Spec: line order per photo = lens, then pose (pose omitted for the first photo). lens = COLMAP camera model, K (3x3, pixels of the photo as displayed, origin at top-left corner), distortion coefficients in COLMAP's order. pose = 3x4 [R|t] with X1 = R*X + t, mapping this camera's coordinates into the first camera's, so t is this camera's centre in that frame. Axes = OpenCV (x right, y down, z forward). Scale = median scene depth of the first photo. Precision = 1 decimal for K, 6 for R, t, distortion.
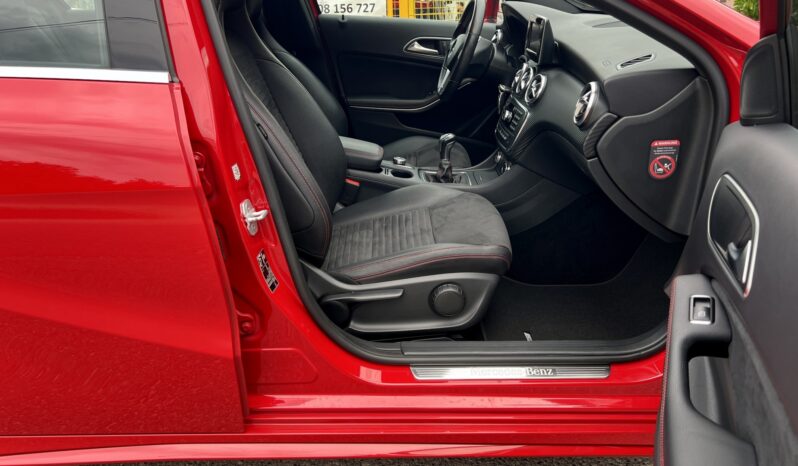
lens RADIAL K [[618.2, 0, 390.2], [0, 618.2, 229.1], [0, 0, 1]] dist [0.079771, -0.105445]
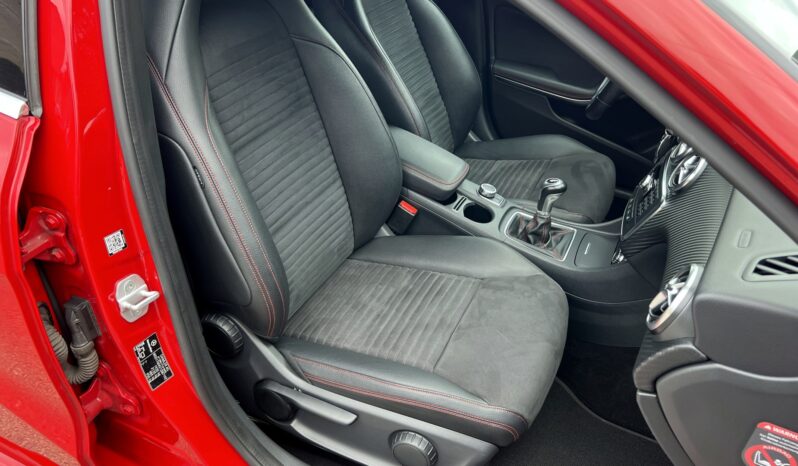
lens RADIAL K [[618.2, 0, 390.2], [0, 618.2, 229.1], [0, 0, 1]] dist [0.079771, -0.105445]
pose [[0.894812, 0.314636, -0.316727, 0.188752], [-0.247423, 0.940025, 0.234807, -0.250438], [0.371610, -0.131743, 0.918994, 0.309286]]
